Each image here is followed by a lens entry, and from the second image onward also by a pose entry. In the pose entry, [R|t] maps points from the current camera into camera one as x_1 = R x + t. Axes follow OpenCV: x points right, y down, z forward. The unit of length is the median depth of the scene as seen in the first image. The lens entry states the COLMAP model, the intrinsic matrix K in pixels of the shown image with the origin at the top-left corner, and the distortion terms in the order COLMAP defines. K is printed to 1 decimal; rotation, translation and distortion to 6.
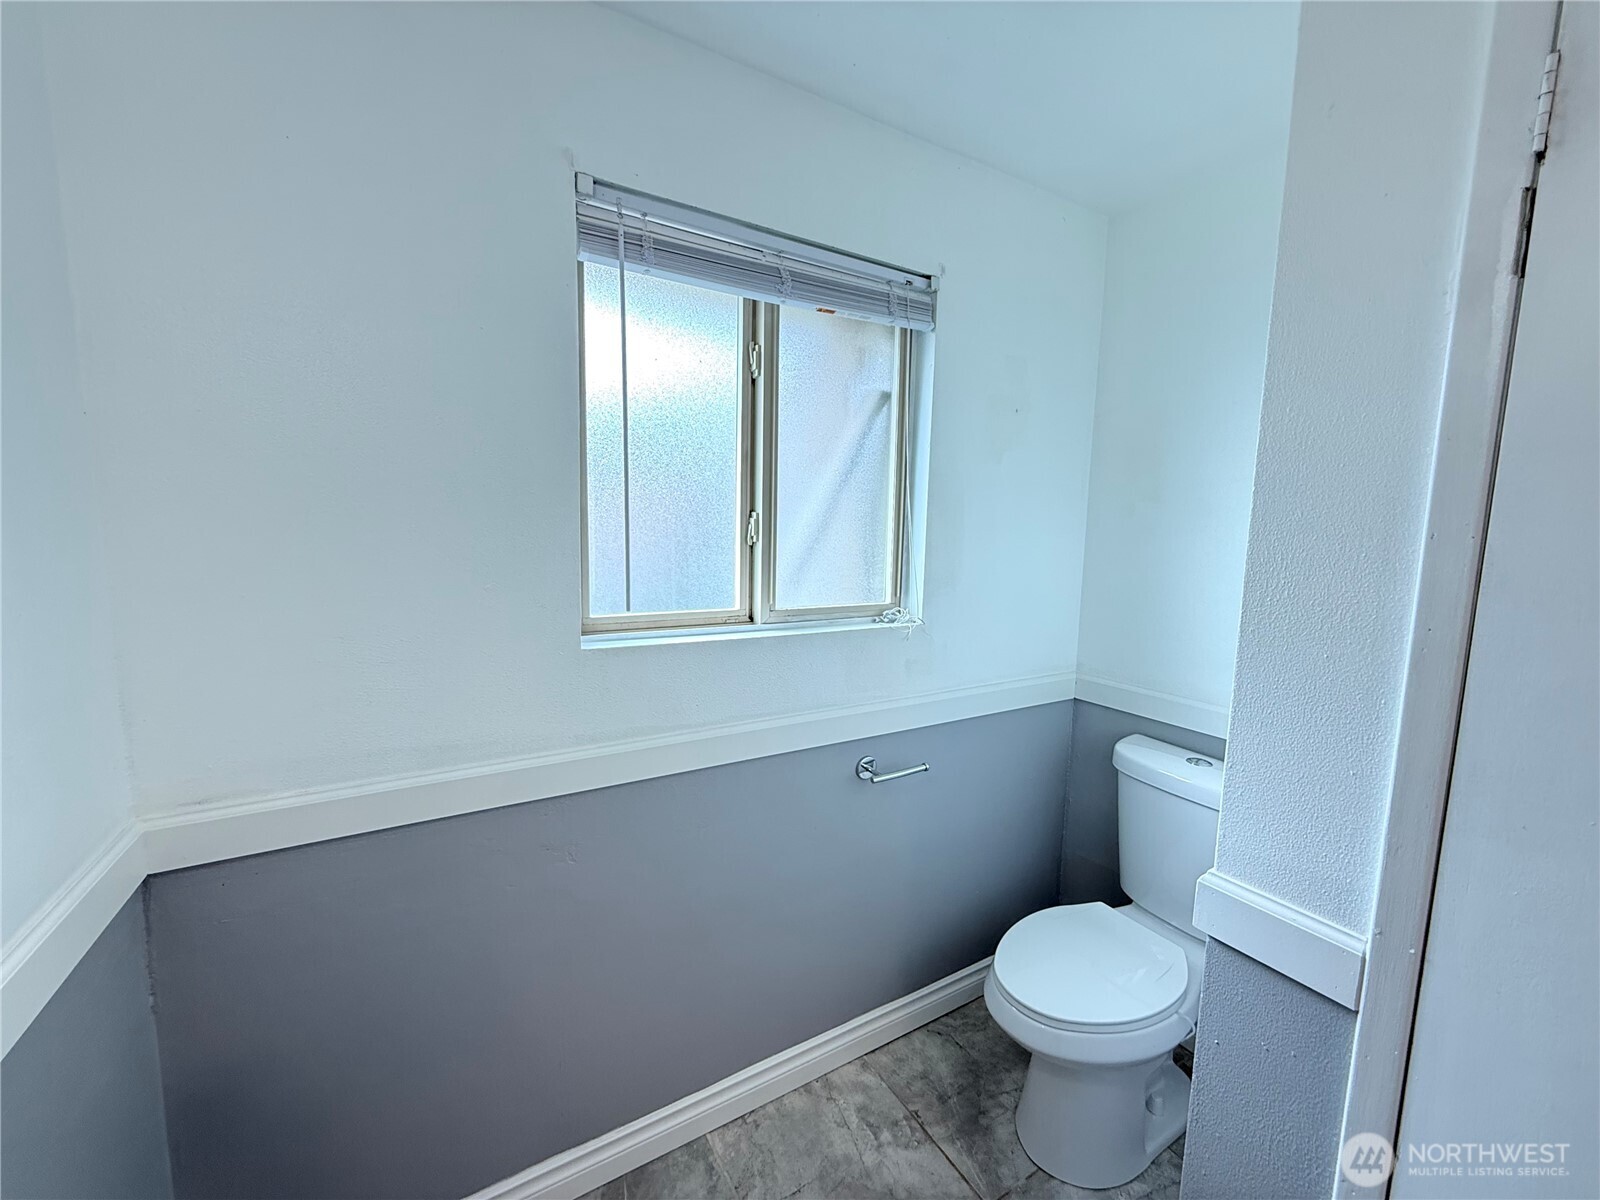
lens RADIAL K [[639.2, 0, 796.4], [0, 639.2, 601.7], [0, 0, 1]] dist [0.000678, 0.000120]
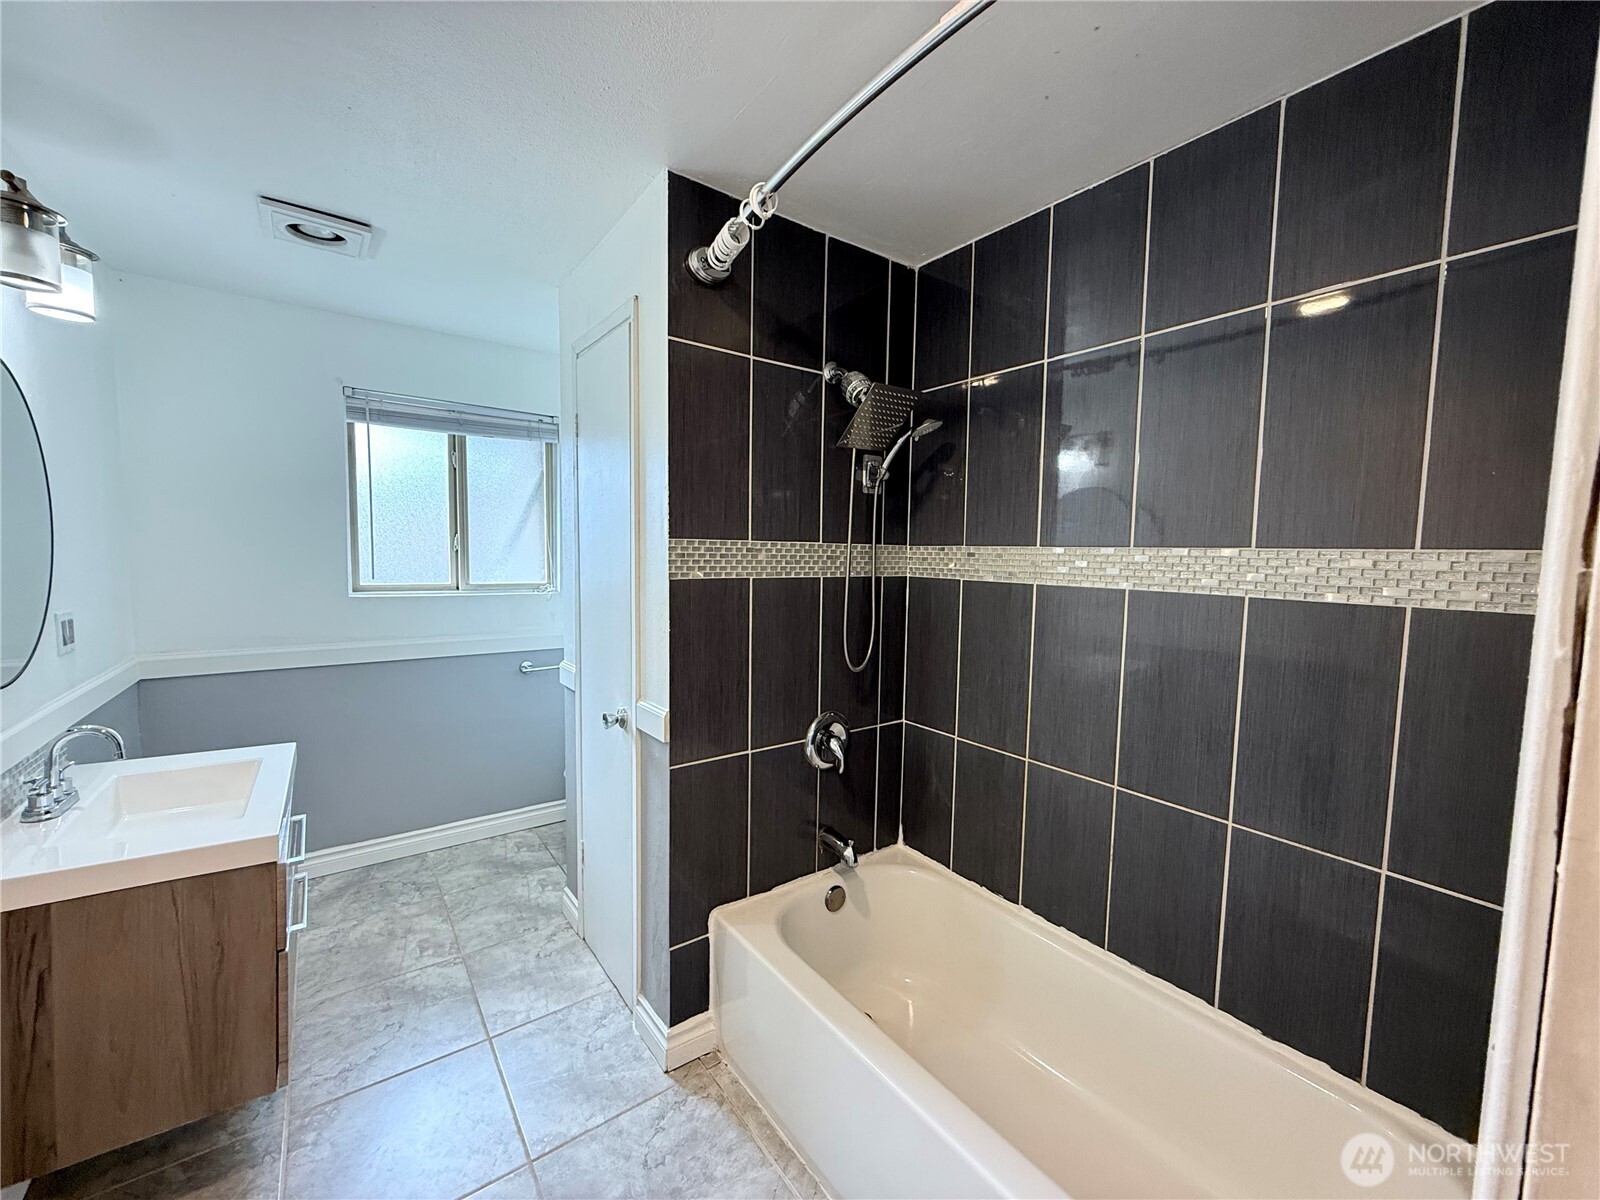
lens RADIAL K [[639.2, 0, 804.9], [0, 639.2, 600.0], [0, 0, 1]] dist [0.000678, 0.000120]
pose [[0.995433, -0.012358, 0.094661, 0.861499], [0.016648, 0.998863, -0.044663, 0.179073], [-0.094002, 0.046035, 0.994507, -1.124480]]
